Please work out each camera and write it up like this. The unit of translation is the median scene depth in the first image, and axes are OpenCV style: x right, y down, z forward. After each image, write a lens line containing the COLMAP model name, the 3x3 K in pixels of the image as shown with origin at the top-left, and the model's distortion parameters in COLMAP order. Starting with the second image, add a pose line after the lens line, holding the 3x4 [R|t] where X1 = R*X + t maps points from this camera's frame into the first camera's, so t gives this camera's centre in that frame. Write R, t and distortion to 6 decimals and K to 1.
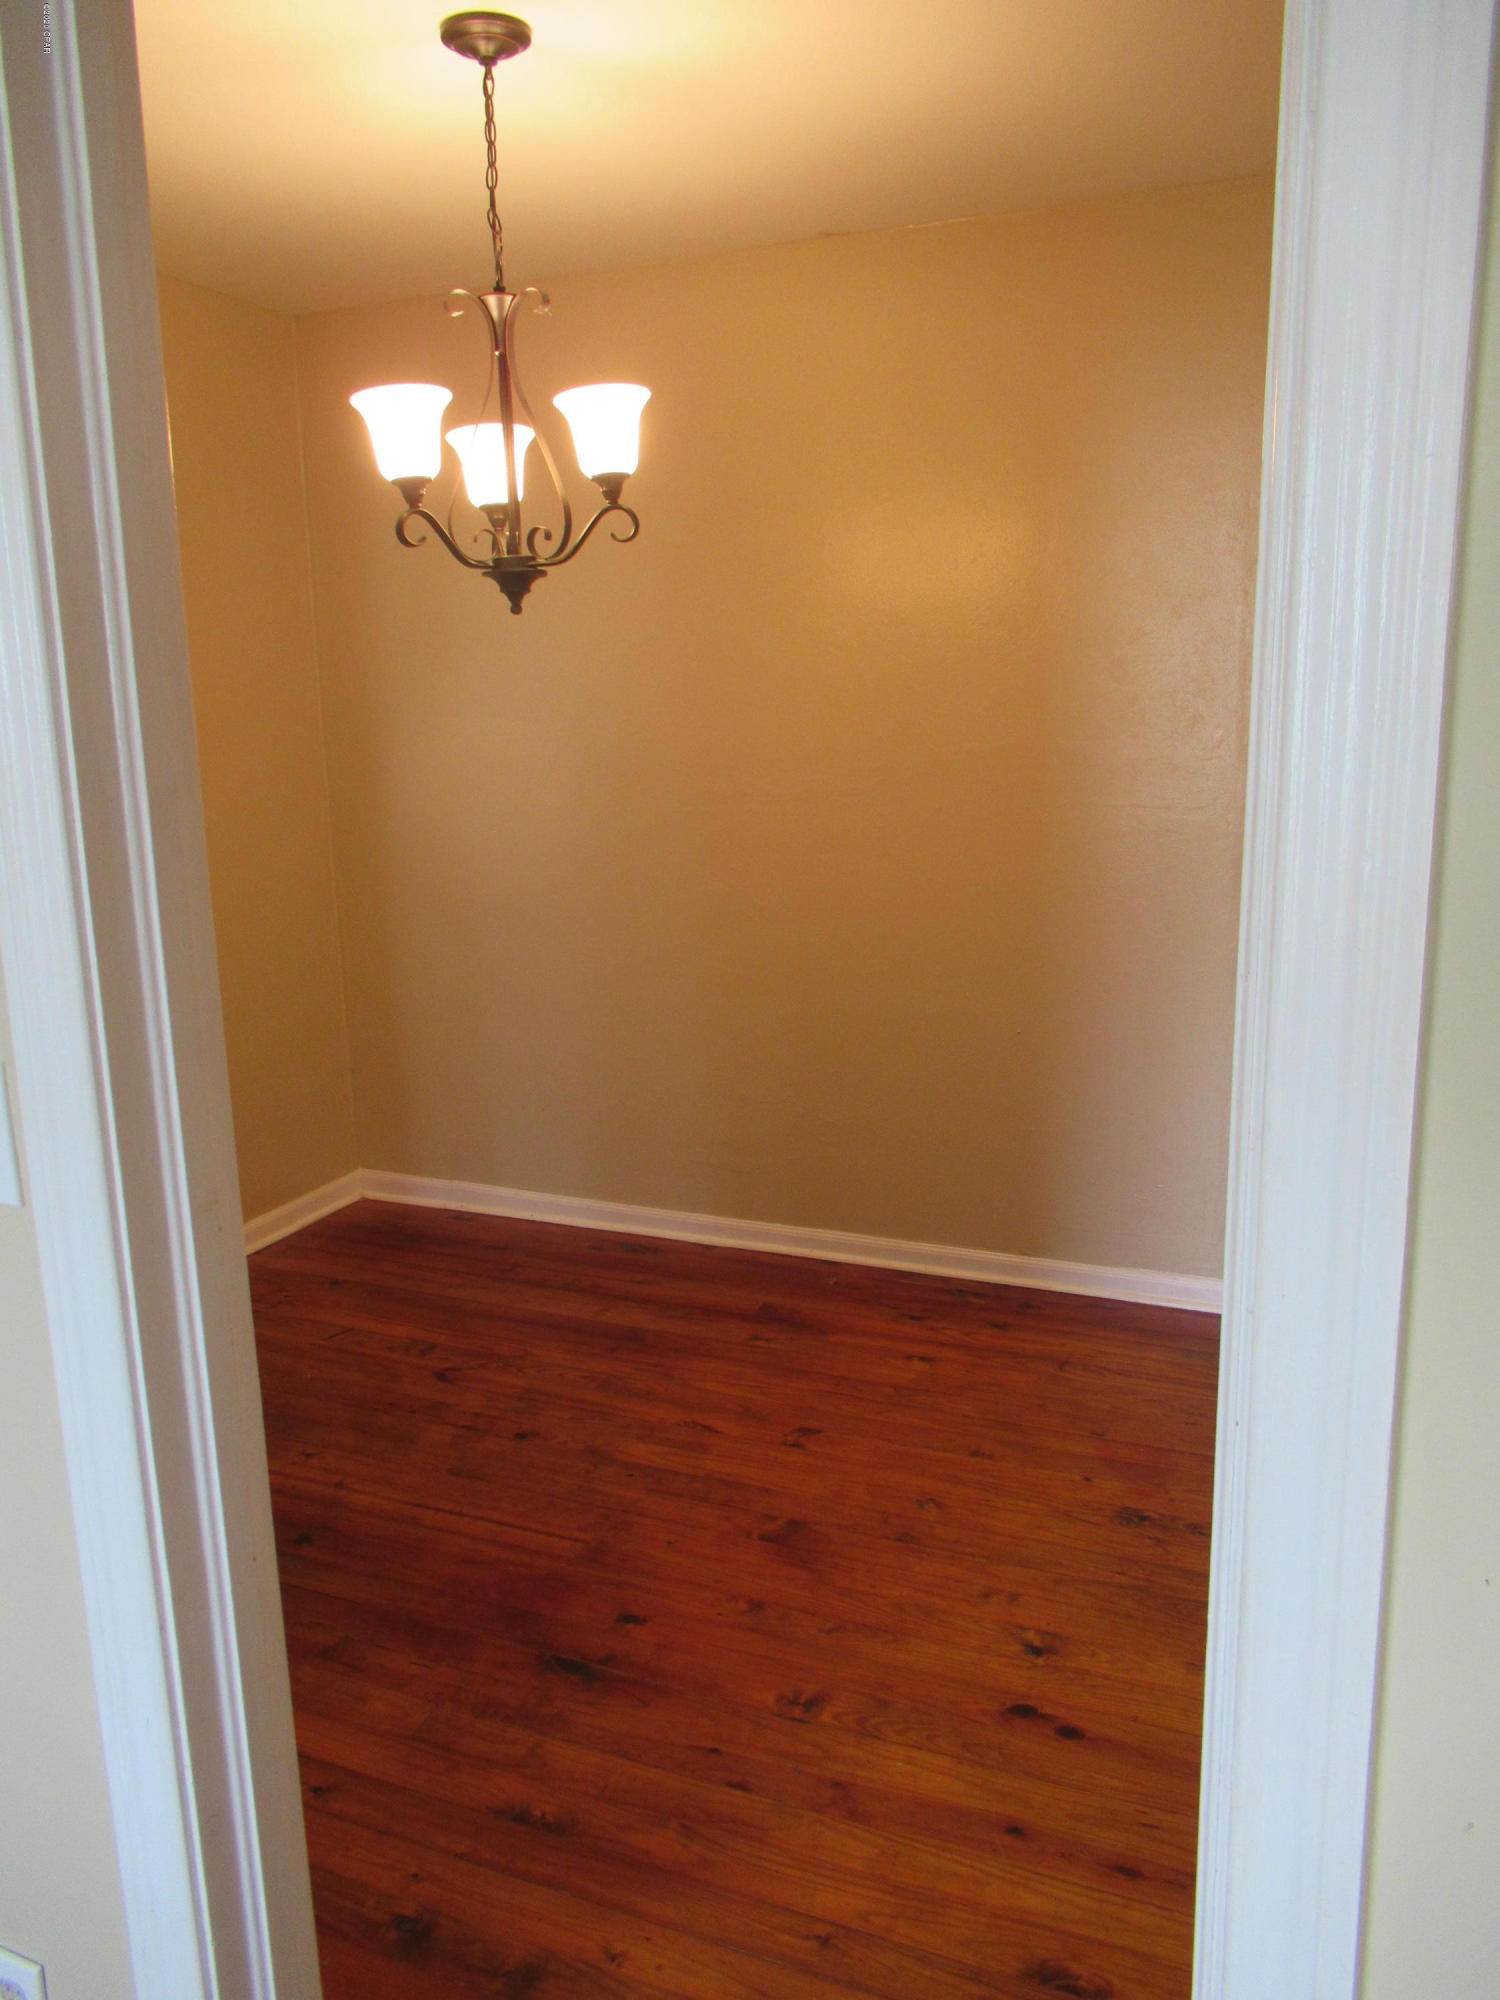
lens RADIAL K [[1488.6, 0, 750.0], [0, 1488.6, 1000.0], [0, 0, 1]] dist [-0.006887, -0.003845]
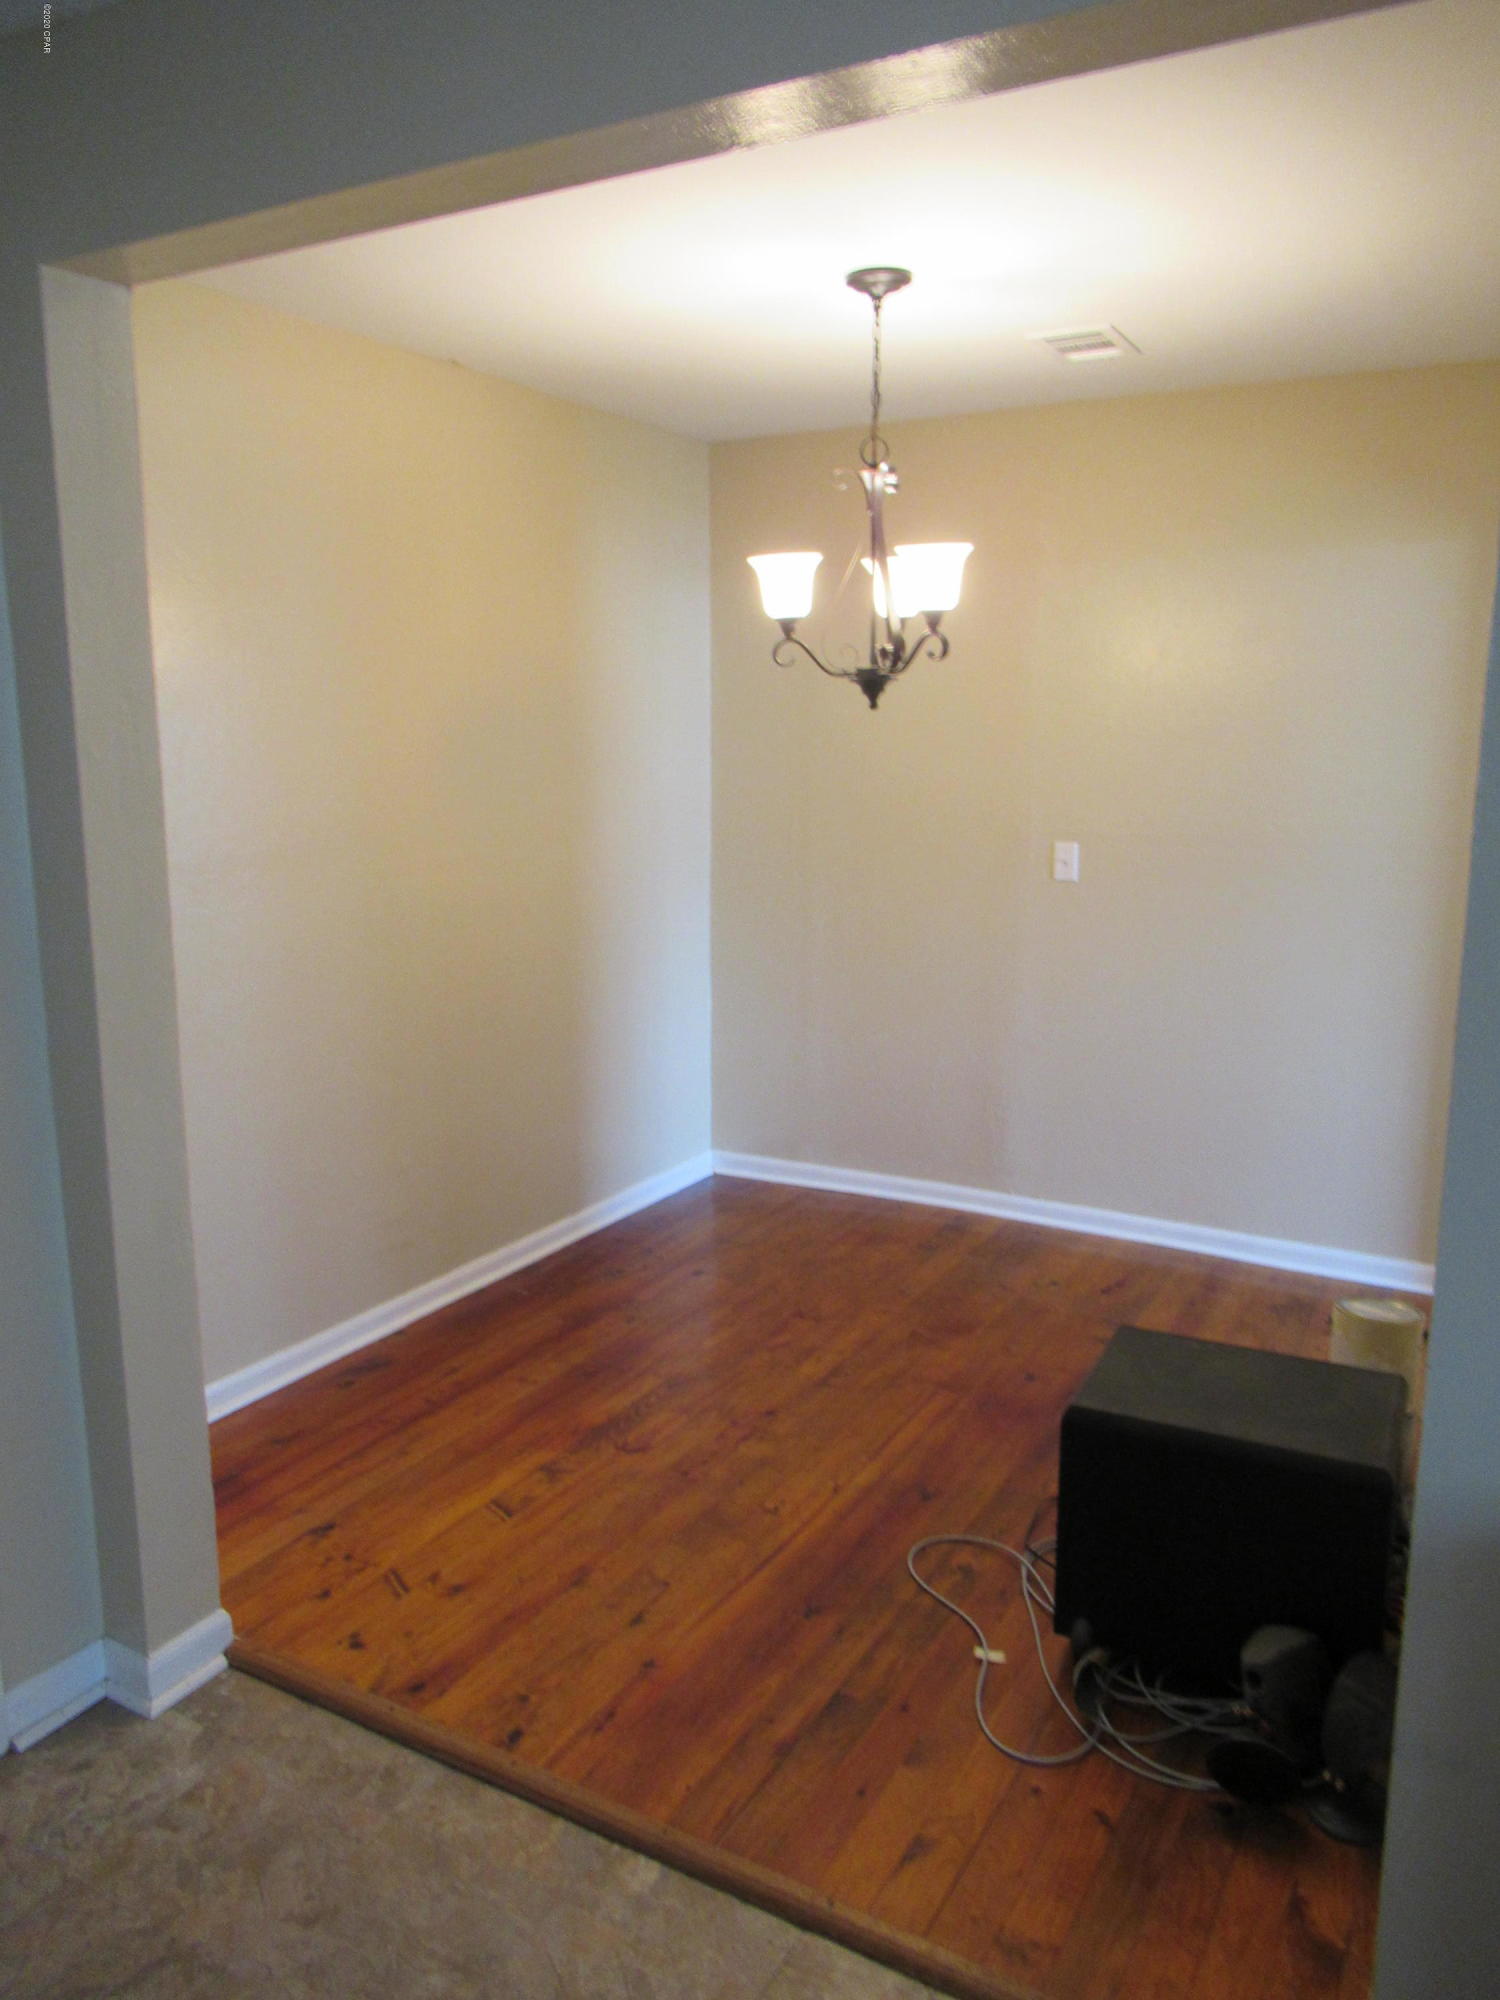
lens RADIAL K [[1532.9, 0, 690.6], [0, 1532.9, 1002.0], [0, 0, 1]] dist [-0.007633, -0.005413]
pose [[0.131653, -0.154264, 0.979219, -1.524818], [0.207170, 0.970286, 0.125003, -0.209113], [-0.969406, 0.186408, 0.159699, 0.978991]]
